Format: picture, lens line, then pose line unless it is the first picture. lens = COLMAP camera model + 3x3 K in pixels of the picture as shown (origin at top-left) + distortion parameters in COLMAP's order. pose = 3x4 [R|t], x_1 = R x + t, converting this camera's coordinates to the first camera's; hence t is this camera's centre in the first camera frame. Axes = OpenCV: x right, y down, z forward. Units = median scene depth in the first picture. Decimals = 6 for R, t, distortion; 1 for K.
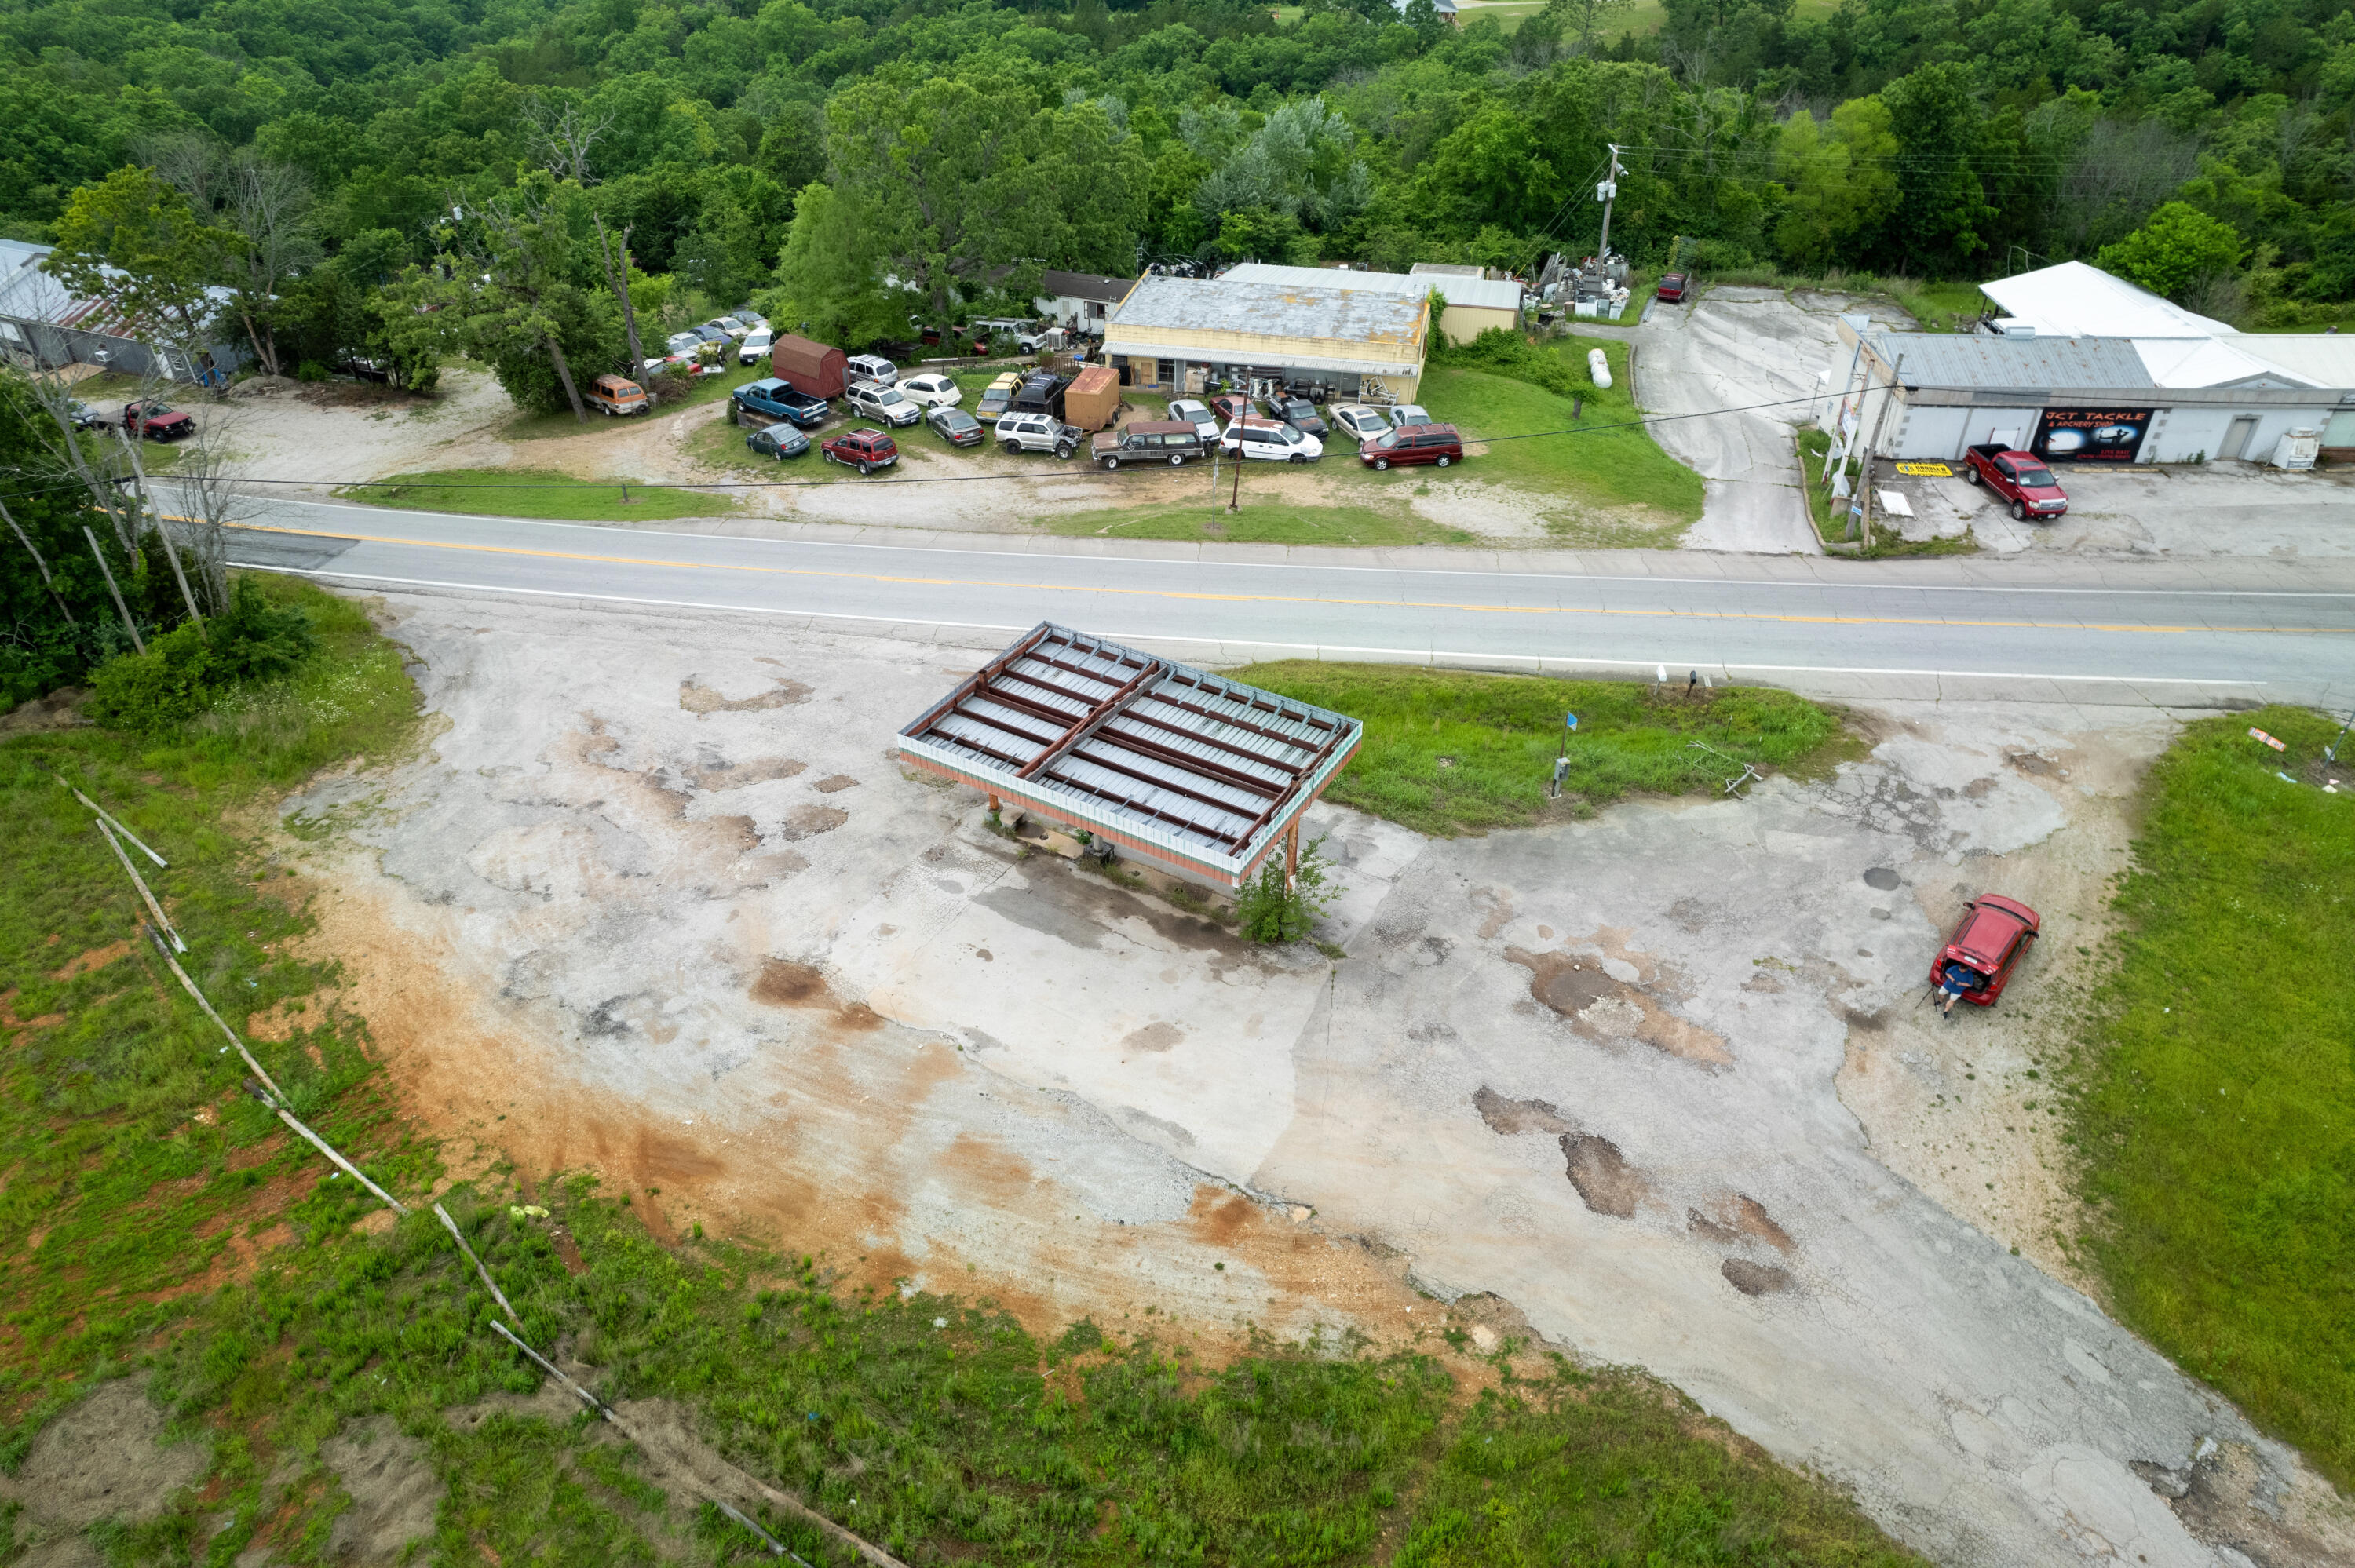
lens RADIAL K [[1507.7, 0, 1164.1], [0, 1507.7, 784.9], [0, 0, 1]] dist [-0.081947, 0.073873]
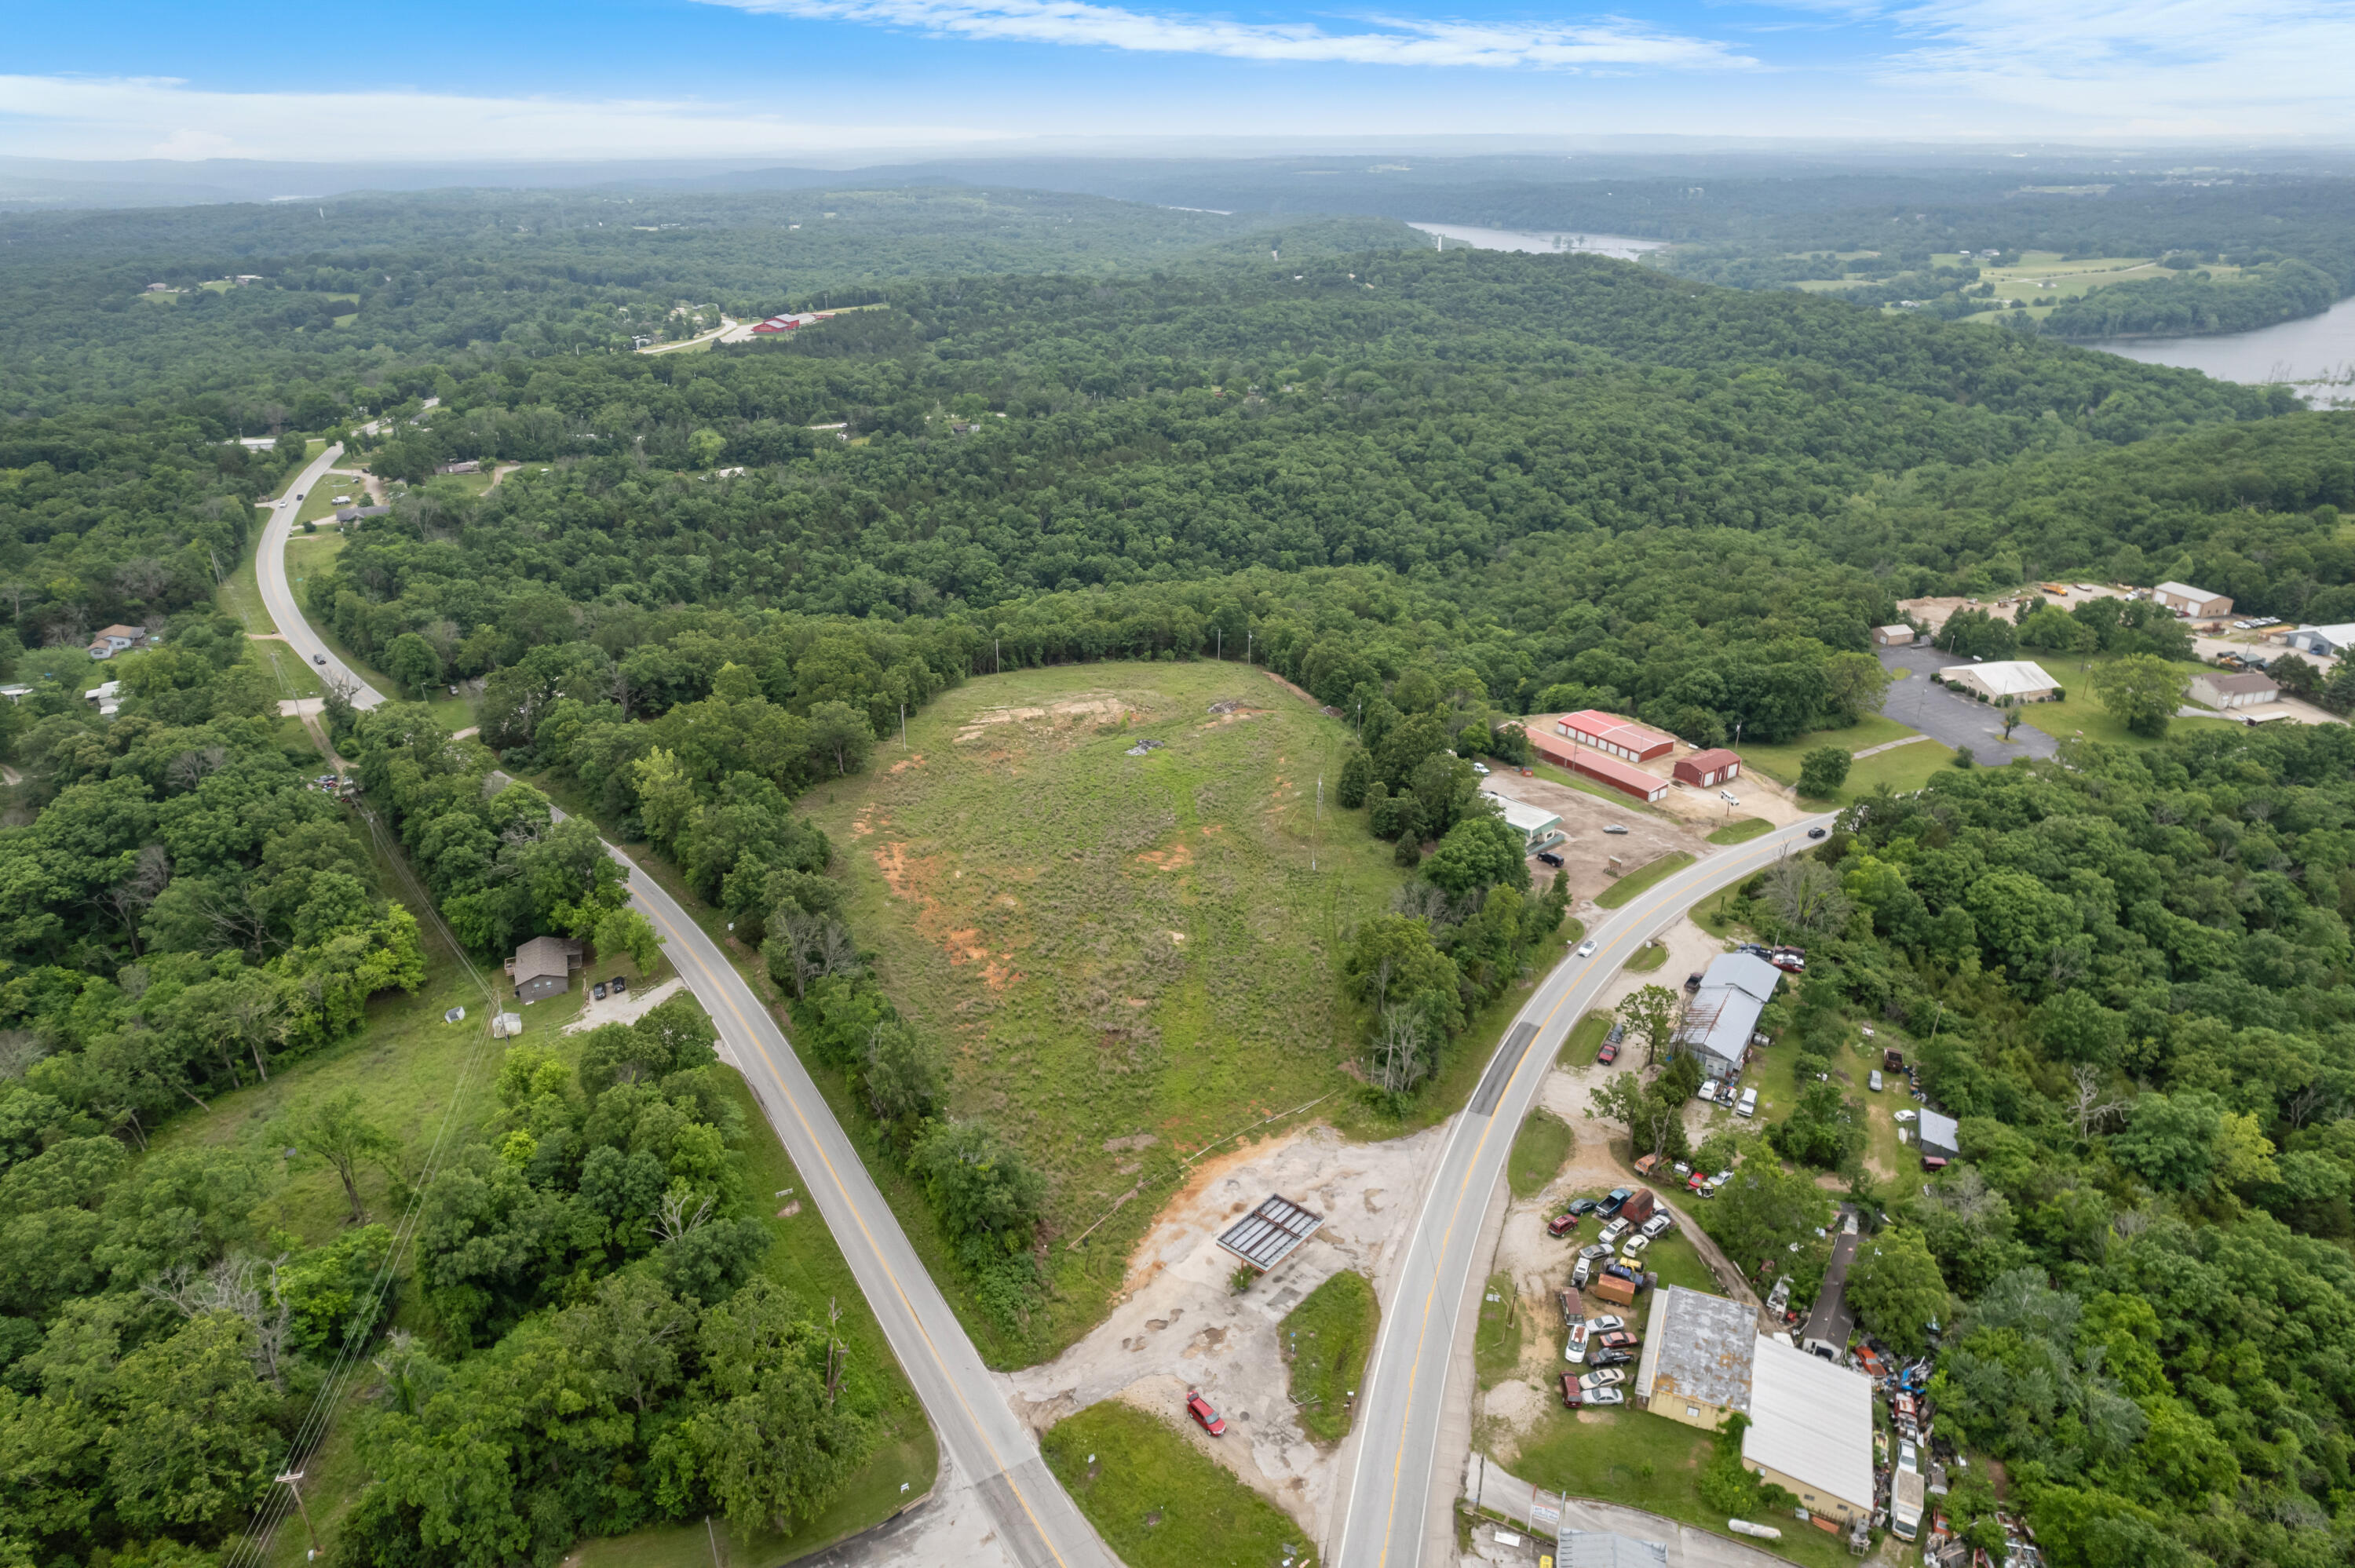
lens RADIAL K [[1507.7, 0, 1164.1], [0, 1507.7, 784.9], [0, 0, 1]] dist [-0.081947, 0.073873]
pose [[-0.171124, 0.399958, -0.900417, 3.017828], [-0.574107, 0.702232, 0.421035, -2.287633], [0.800698, 0.588985, 0.109450, -0.368413]]
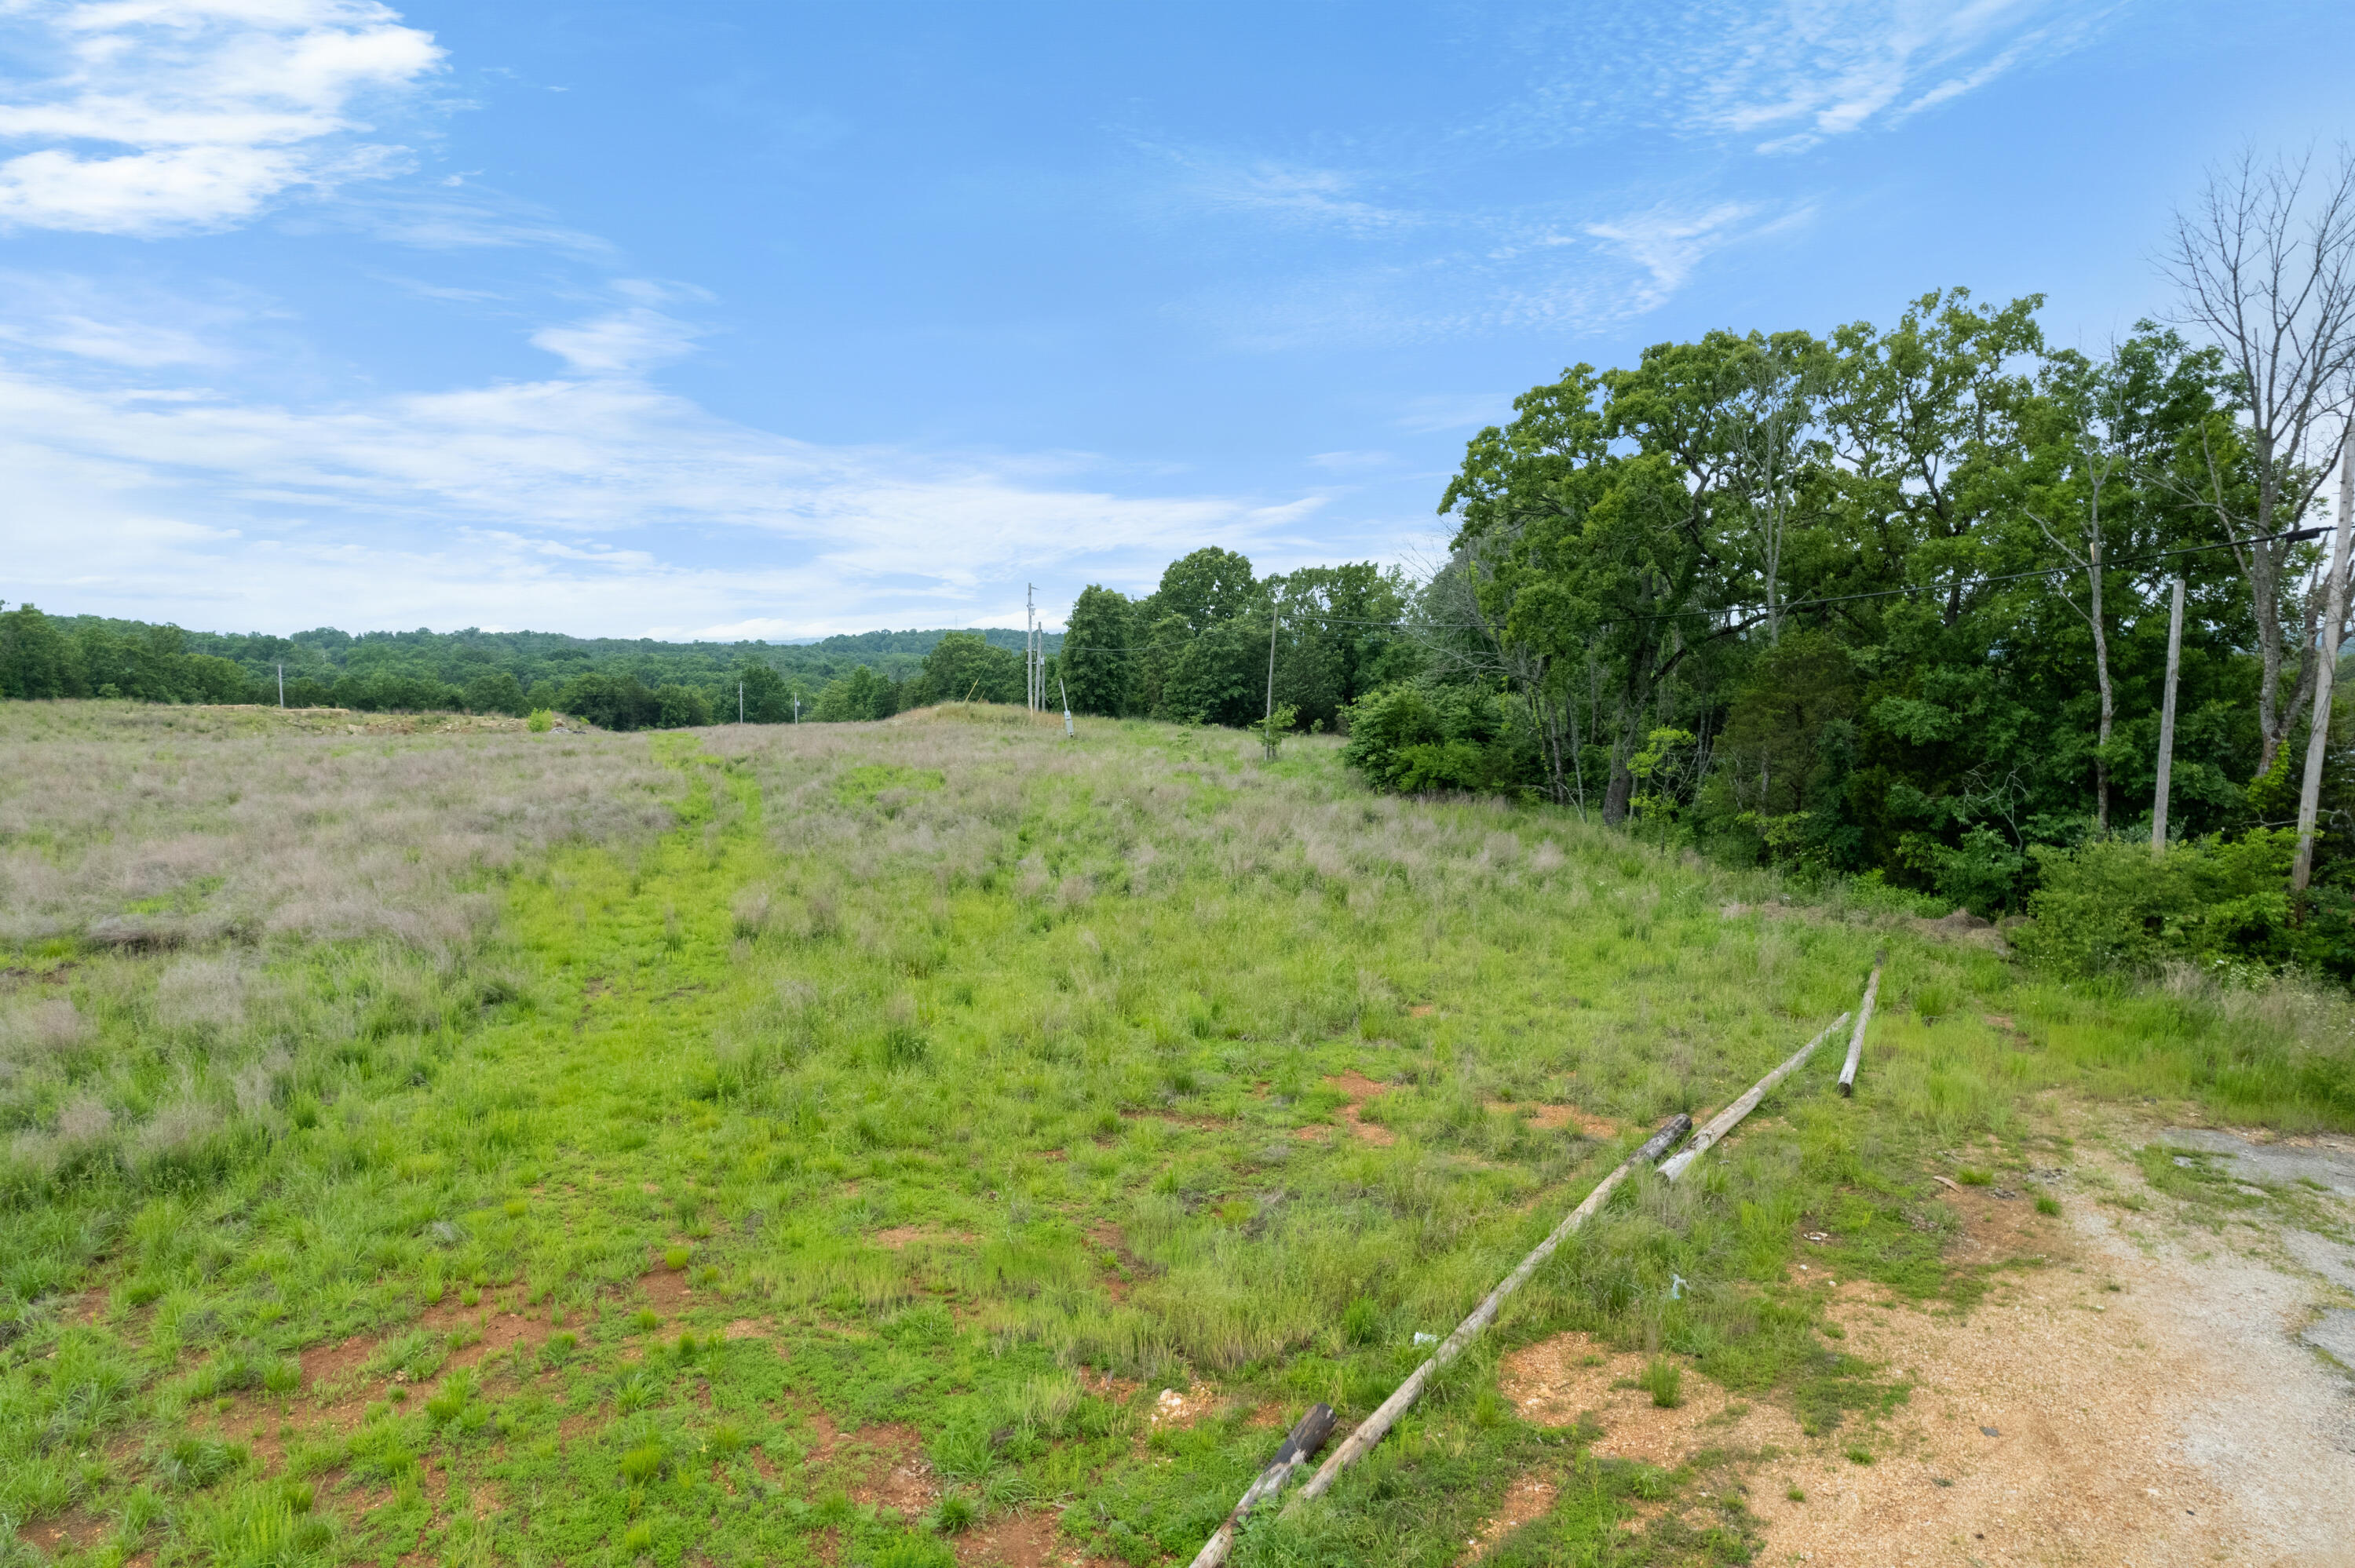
lens RADIAL K [[1498.7, 0, 1164.8], [0, 1498.7, 806.7], [0, 0, 1]] dist [-0.080192, 0.070834]
pose [[0.153058, 0.113067, -0.981728, -0.299928], [-0.575749, 0.817615, 0.004403, 0.101745], [0.803173, 0.564555, 0.190241, 0.726096]]
